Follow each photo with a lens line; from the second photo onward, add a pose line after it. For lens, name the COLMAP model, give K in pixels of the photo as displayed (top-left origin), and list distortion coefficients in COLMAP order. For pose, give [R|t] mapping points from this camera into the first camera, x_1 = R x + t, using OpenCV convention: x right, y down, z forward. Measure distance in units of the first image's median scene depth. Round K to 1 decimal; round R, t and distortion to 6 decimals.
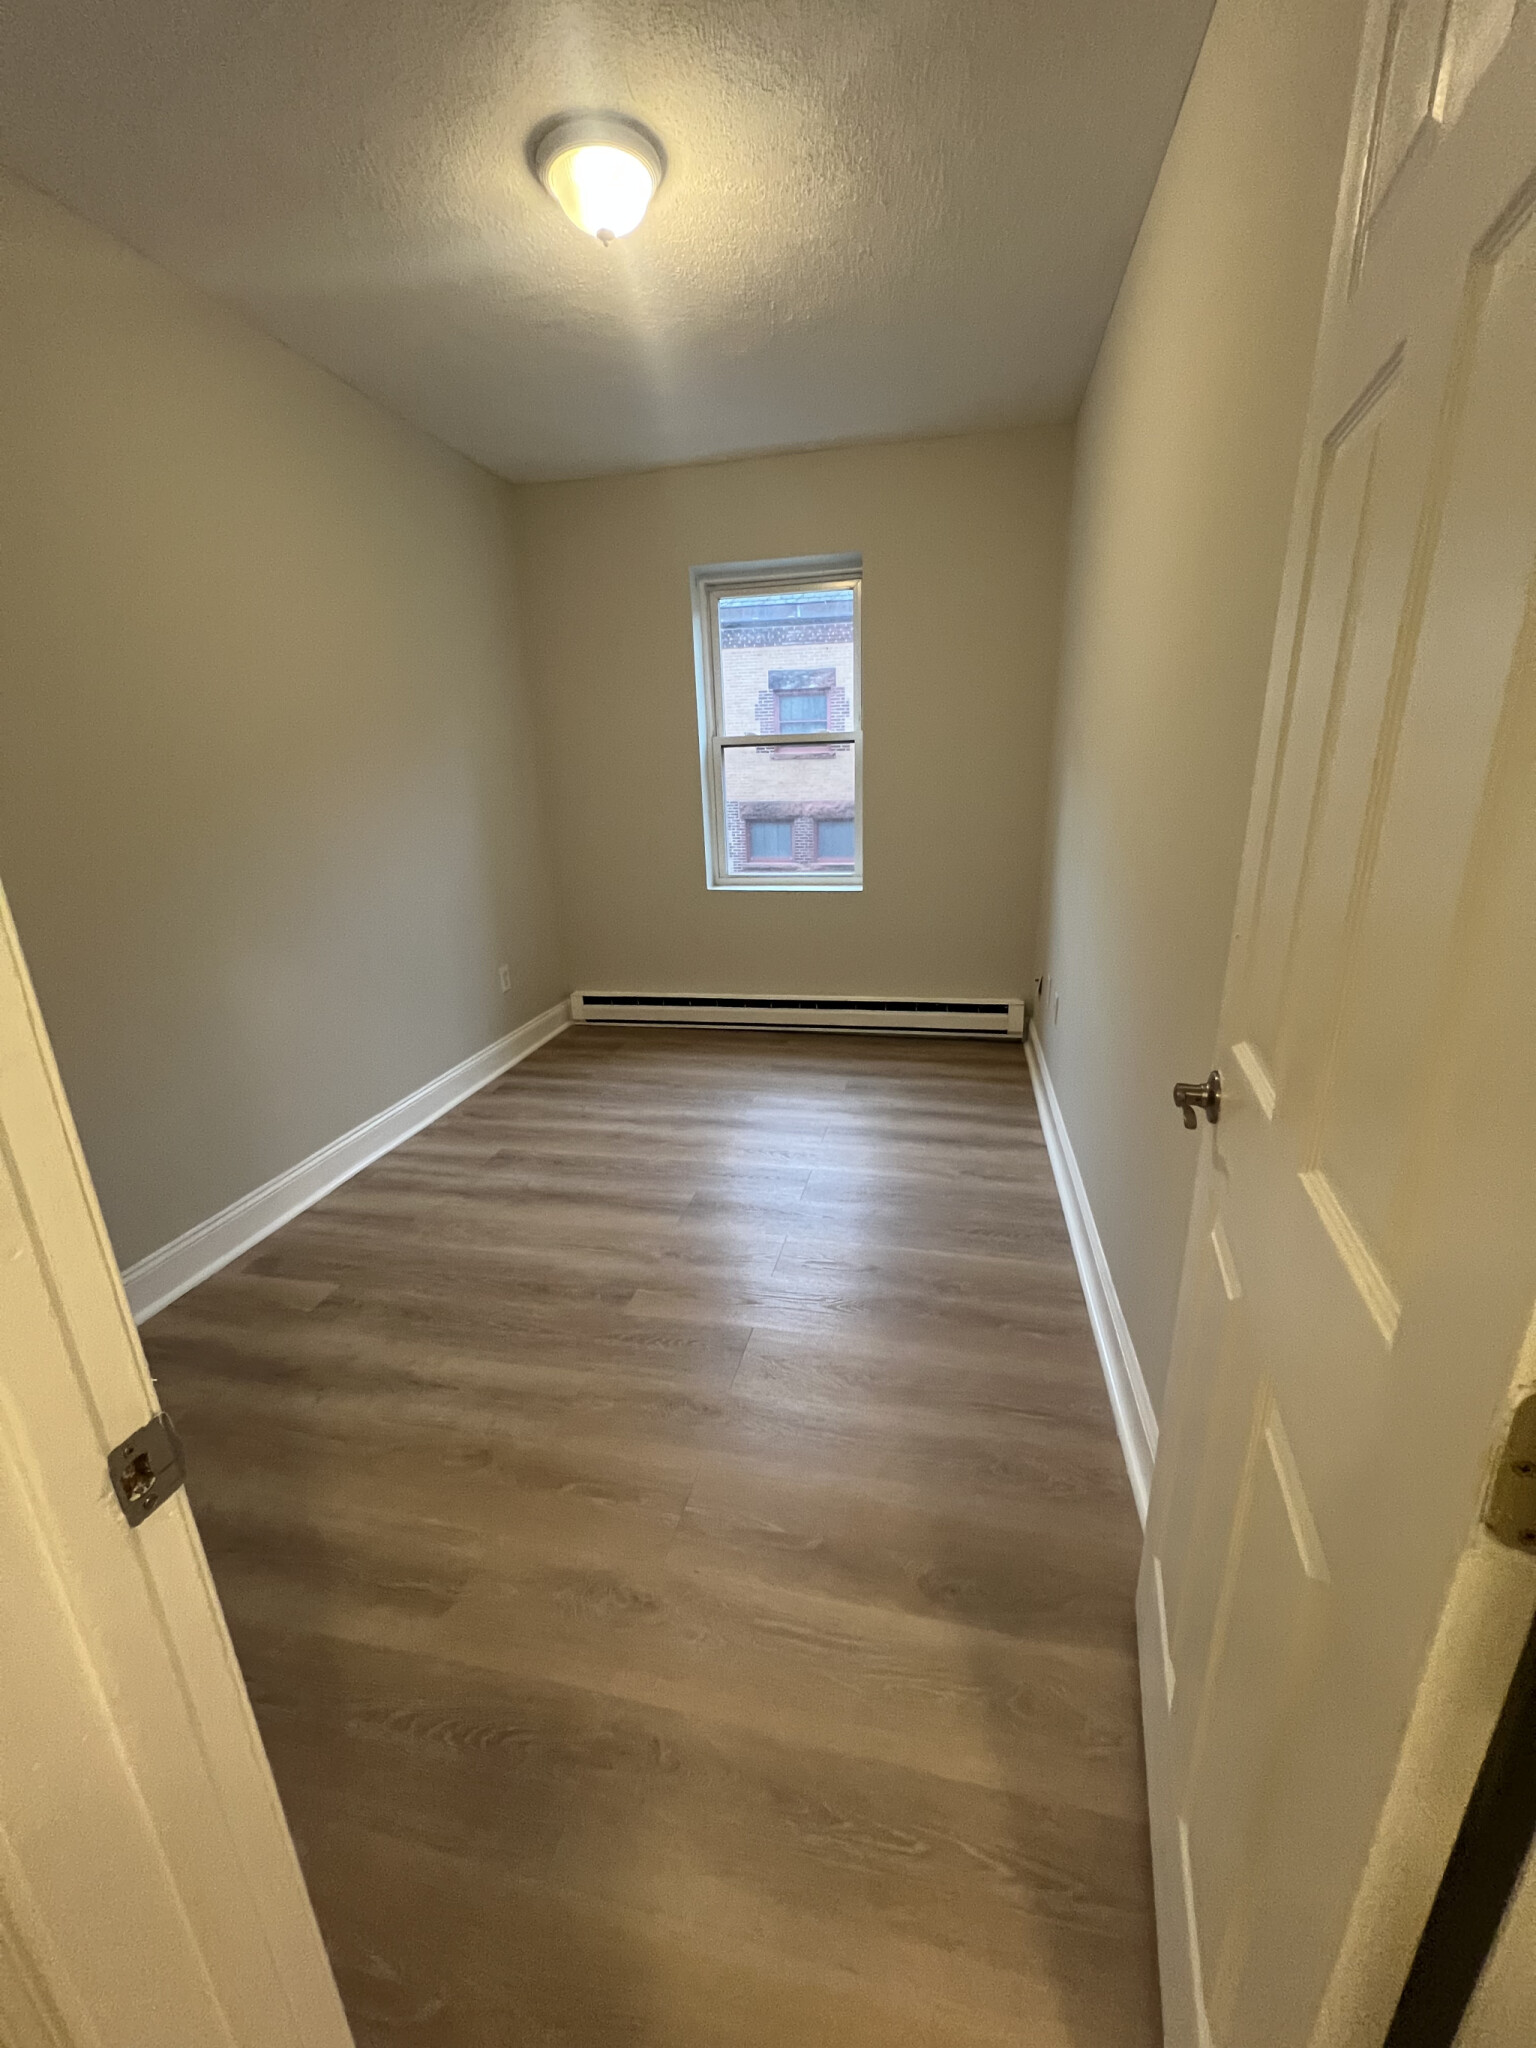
lens RADIAL K [[837.8, 0, 773.0], [0, 837.8, 1028.7], [0, 0, 1]] dist [-0.036928, -0.000055]
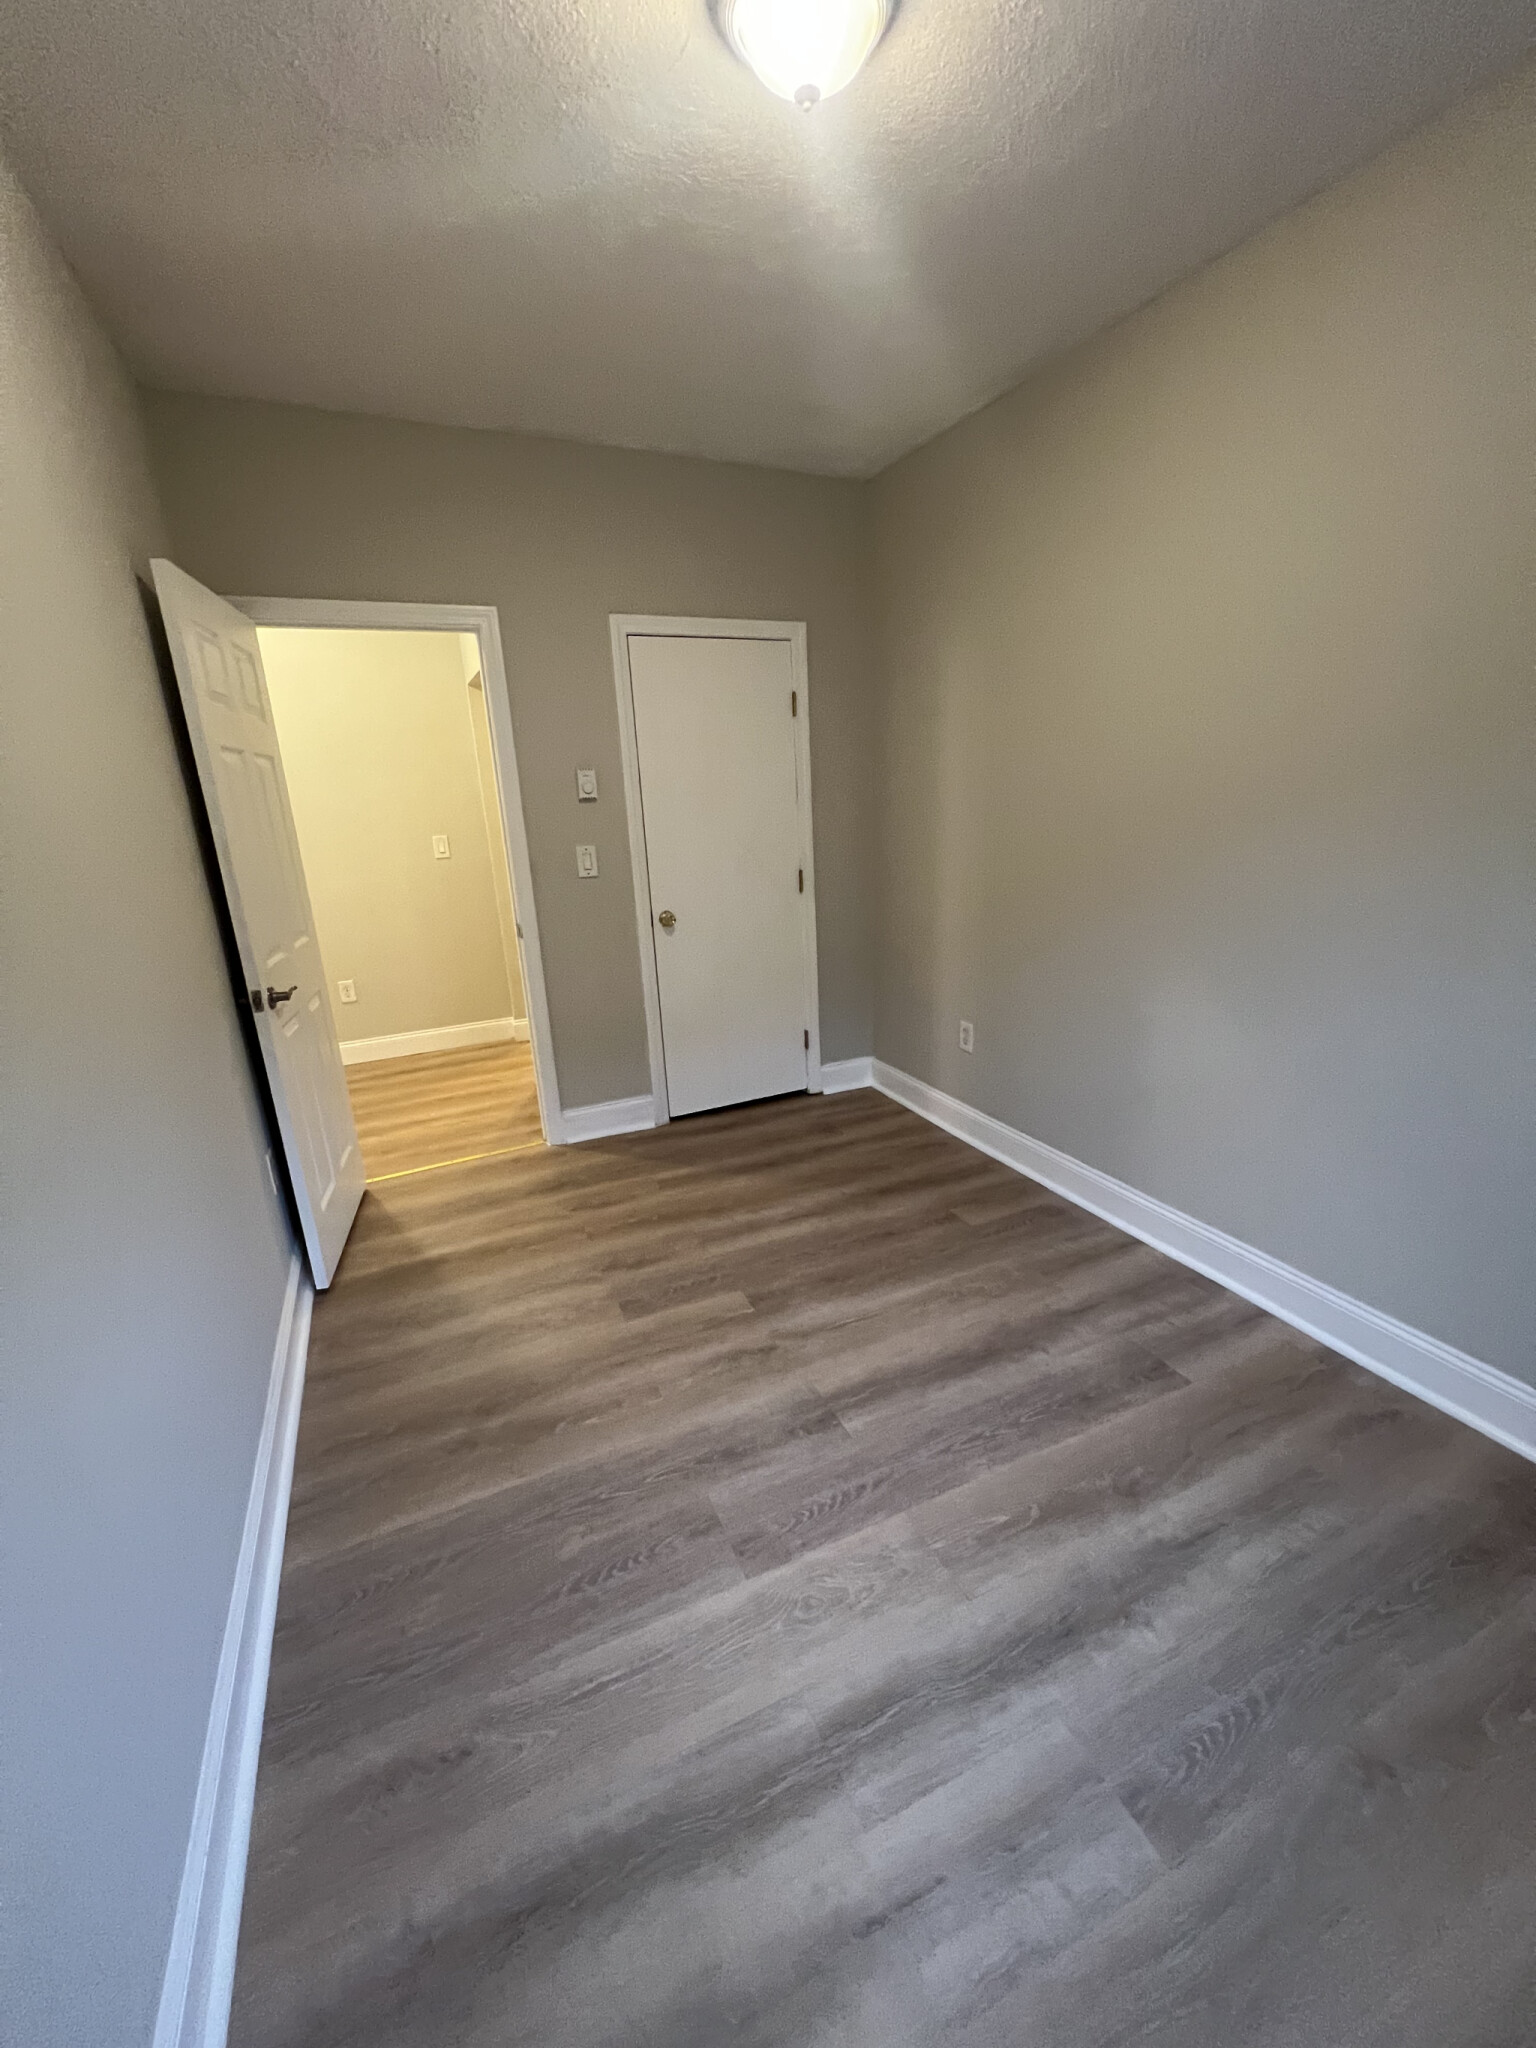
lens RADIAL K [[837.8, 0, 773.0], [0, 837.8, 1028.7], [0, 0, 1]] dist [-0.036928, -0.000055]
pose [[-0.809485, 0.214756, -0.546456, 0.269972], [-0.112923, 0.856387, 0.503835, -0.445355], [0.576179, 0.469554, -0.668981, 1.311491]]
